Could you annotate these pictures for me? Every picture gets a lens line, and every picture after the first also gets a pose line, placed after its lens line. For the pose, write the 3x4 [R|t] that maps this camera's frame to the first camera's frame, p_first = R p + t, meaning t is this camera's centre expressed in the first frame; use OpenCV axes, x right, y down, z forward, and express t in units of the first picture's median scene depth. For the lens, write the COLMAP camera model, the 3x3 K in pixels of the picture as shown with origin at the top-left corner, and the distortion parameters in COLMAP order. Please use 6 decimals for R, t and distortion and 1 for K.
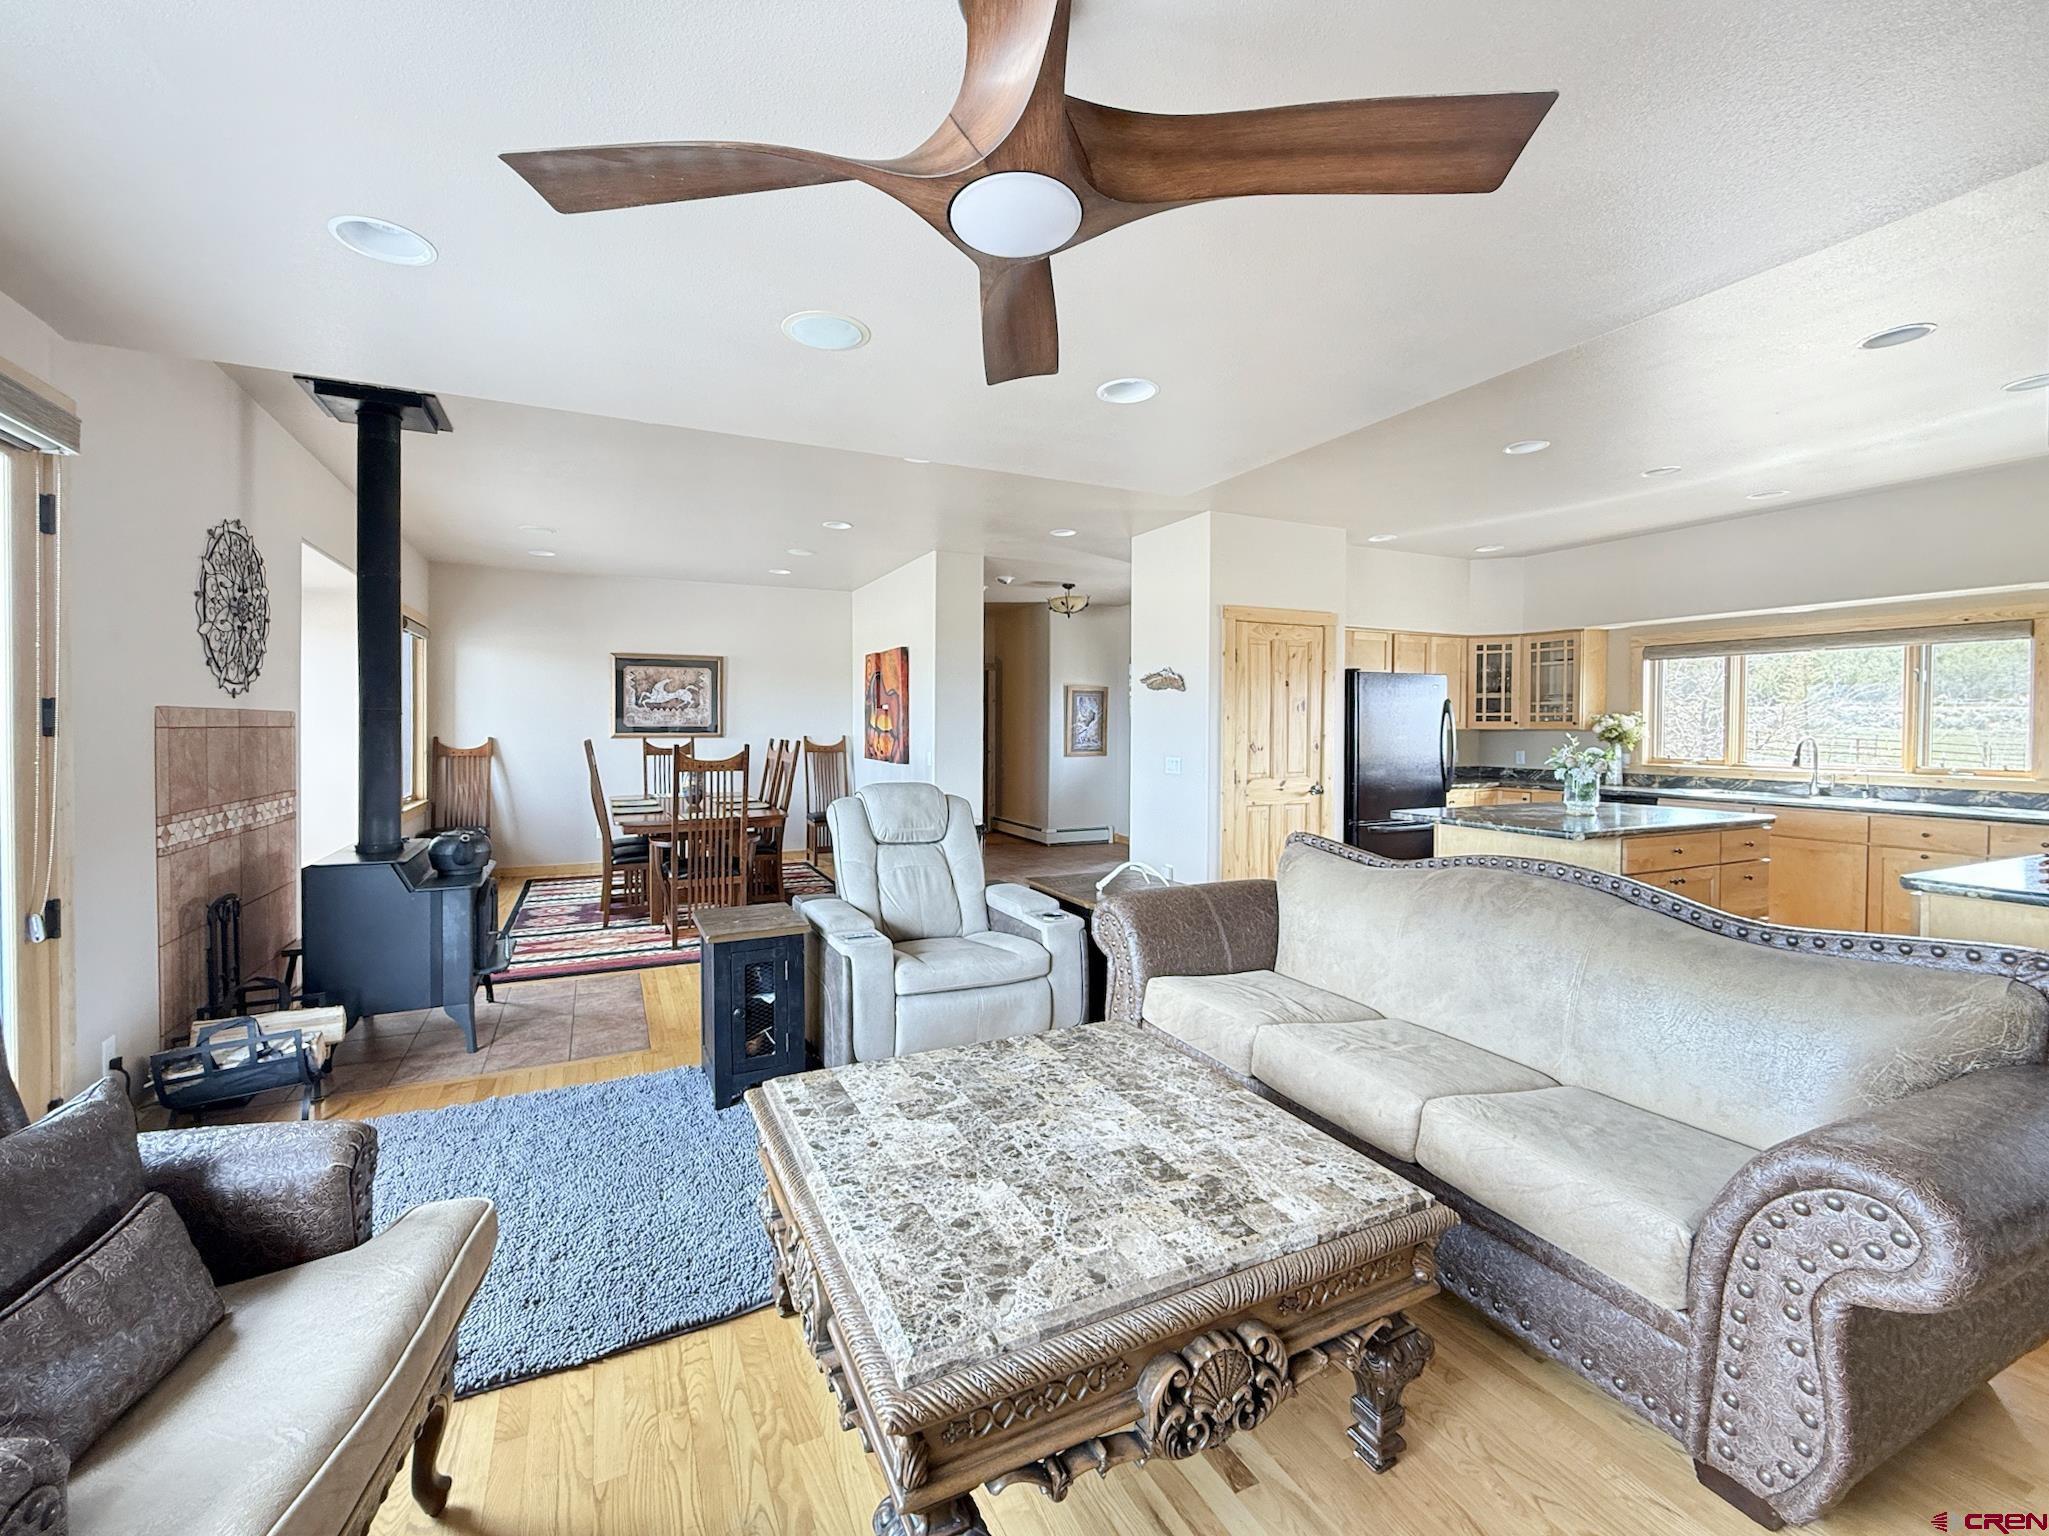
lens RADIAL K [[884.1, 0, 993.4], [0, 884.1, 735.7], [0, 0, 1]] dist [-0.001141, -0.000408]
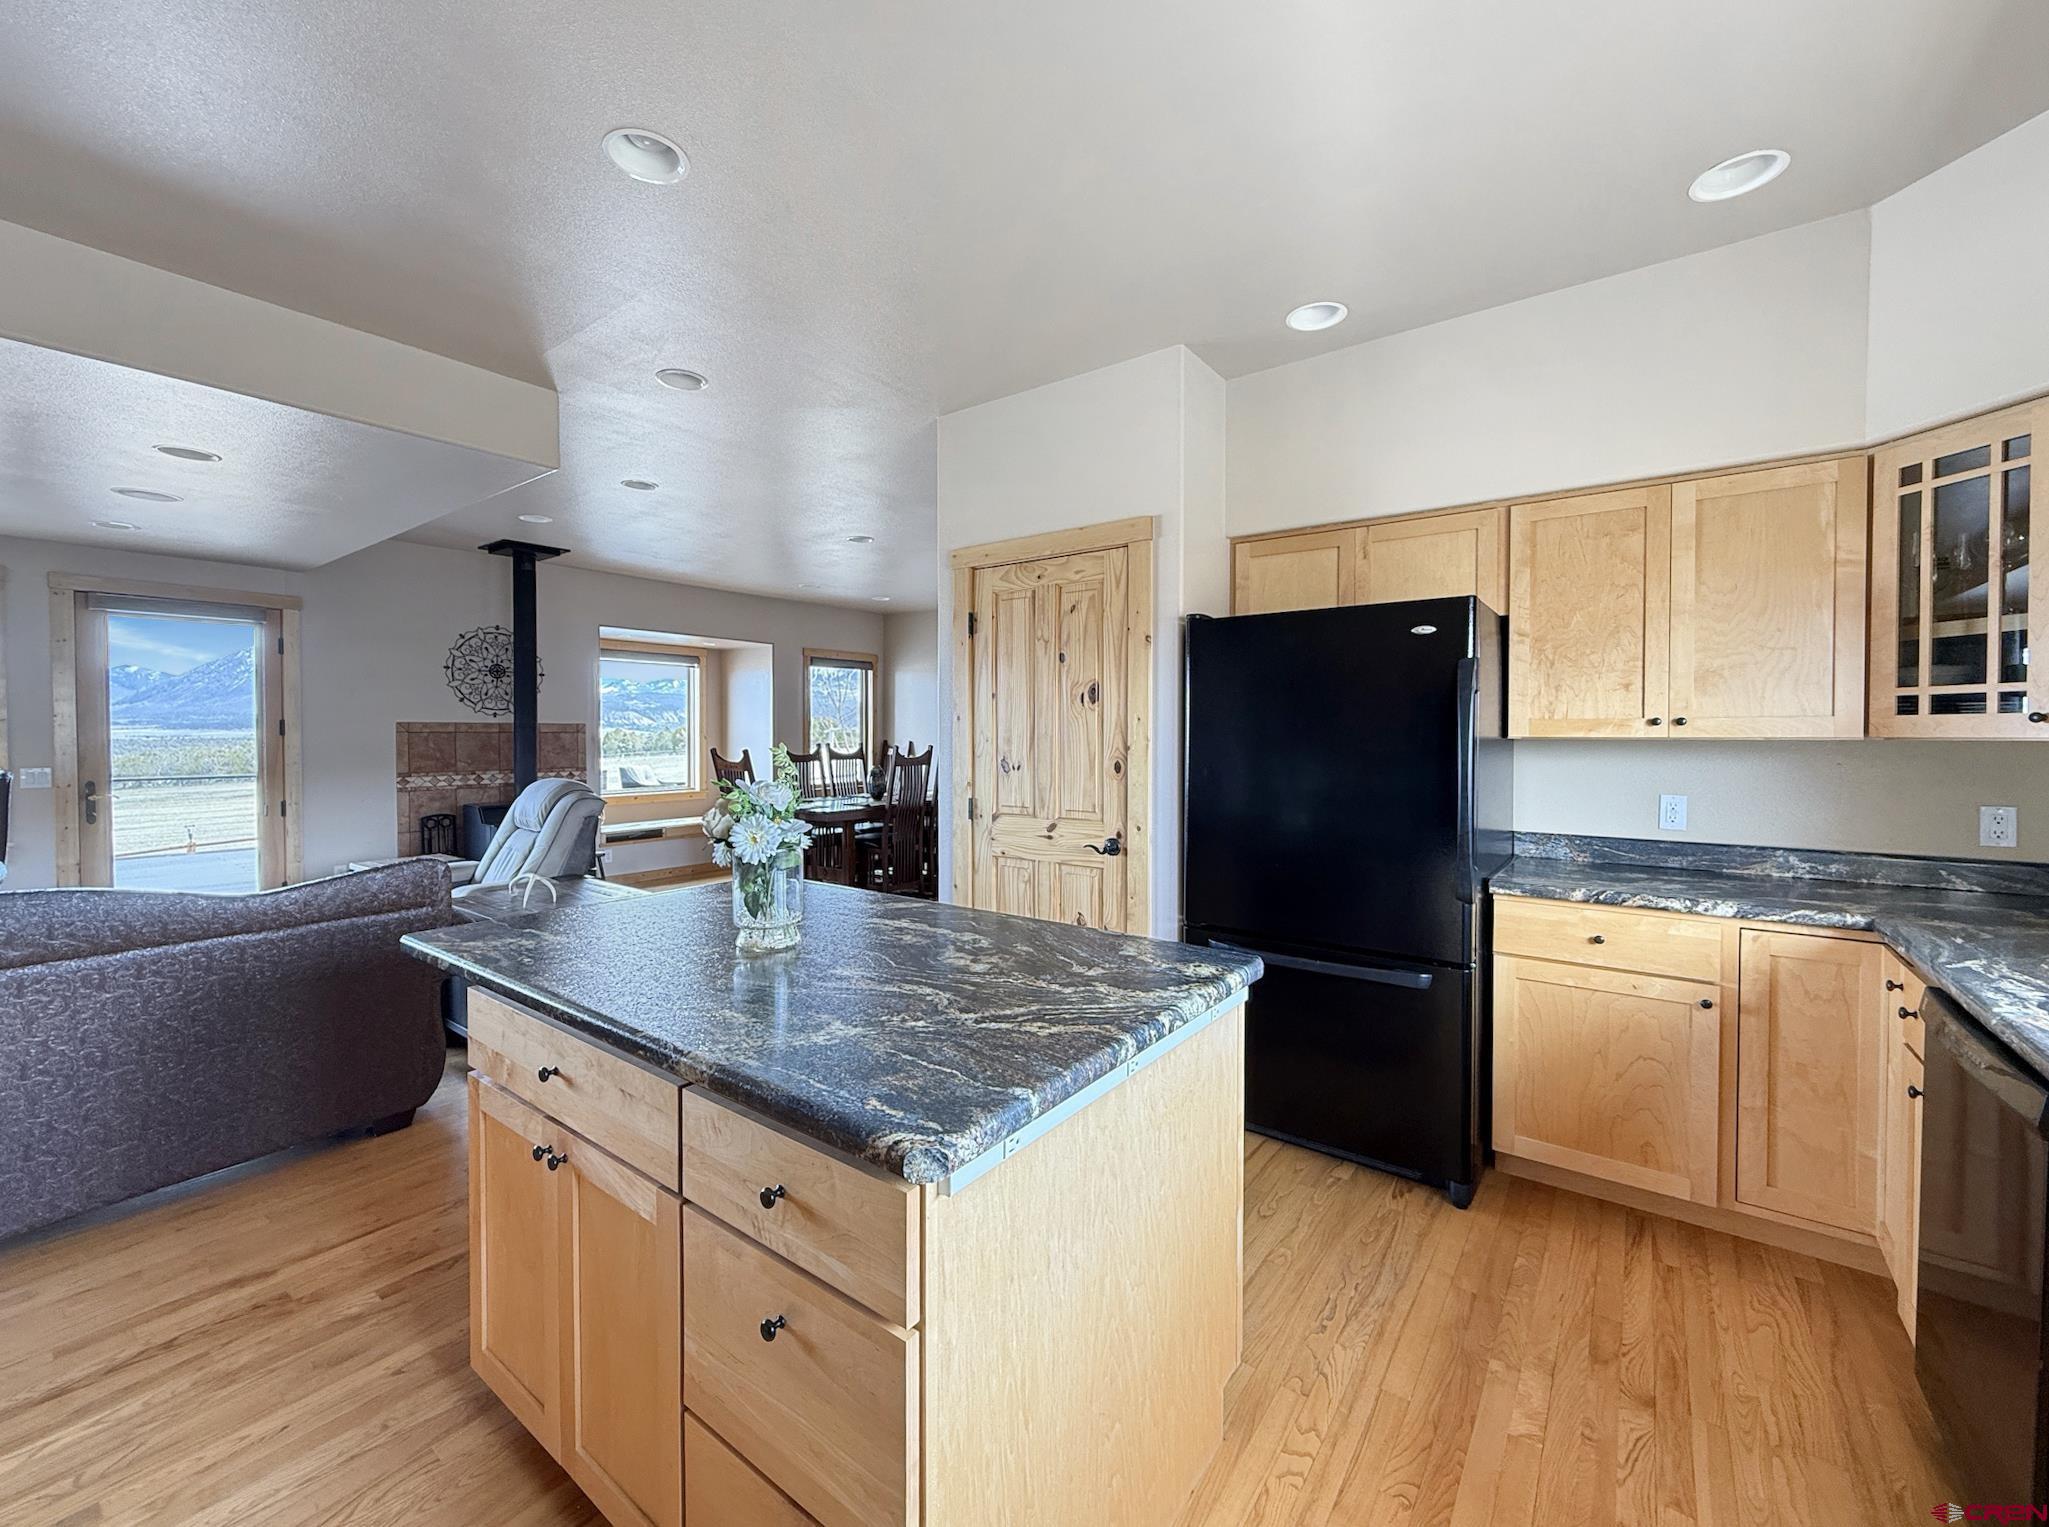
lens RADIAL K [[854.9, 0, 972.9], [0, 854.9, 739.0], [0, 0, 1]] dist [0.001269, 0.000163]
pose [[0.441034, 0.006769, -0.897465, 1.315787], [-0.009946, 0.999947, 0.002654, -0.009998], [0.897435, 0.007756, 0.441078, 1.125681]]
